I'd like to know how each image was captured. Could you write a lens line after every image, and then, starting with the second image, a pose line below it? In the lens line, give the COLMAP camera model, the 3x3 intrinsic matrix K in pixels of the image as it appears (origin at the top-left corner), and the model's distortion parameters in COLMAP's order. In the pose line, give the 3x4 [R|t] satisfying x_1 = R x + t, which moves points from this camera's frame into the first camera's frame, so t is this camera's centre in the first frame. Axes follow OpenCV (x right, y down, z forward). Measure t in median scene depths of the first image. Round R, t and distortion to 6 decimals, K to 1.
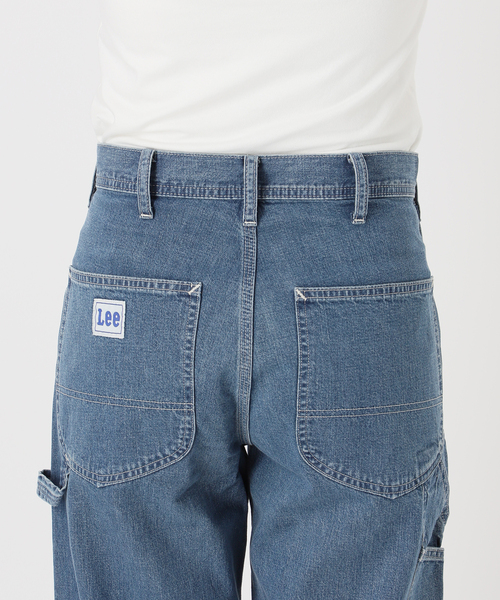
lens RADIAL K [[3197.4, 0, 249.0], [0, 3197.4, 300.4], [0, 0, 1]] dist [0.524898, 0.000000]
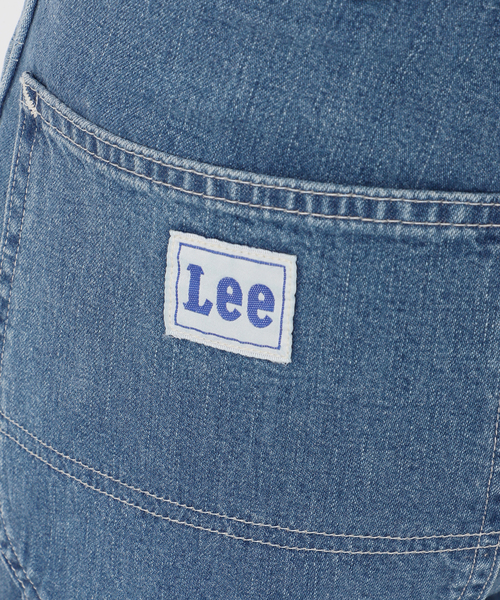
lens RADIAL K [[3197.4, 0, 252.9], [0, 3197.4, 300.9], [0, 0, 1]] dist [0.524898, 0.000000]
pose [[0.959505, -0.121863, 0.253966, -0.122078], [0.023442, 0.932997, 0.359121, -0.107445], [-0.280713, -0.338625, 0.898072, 0.718974]]
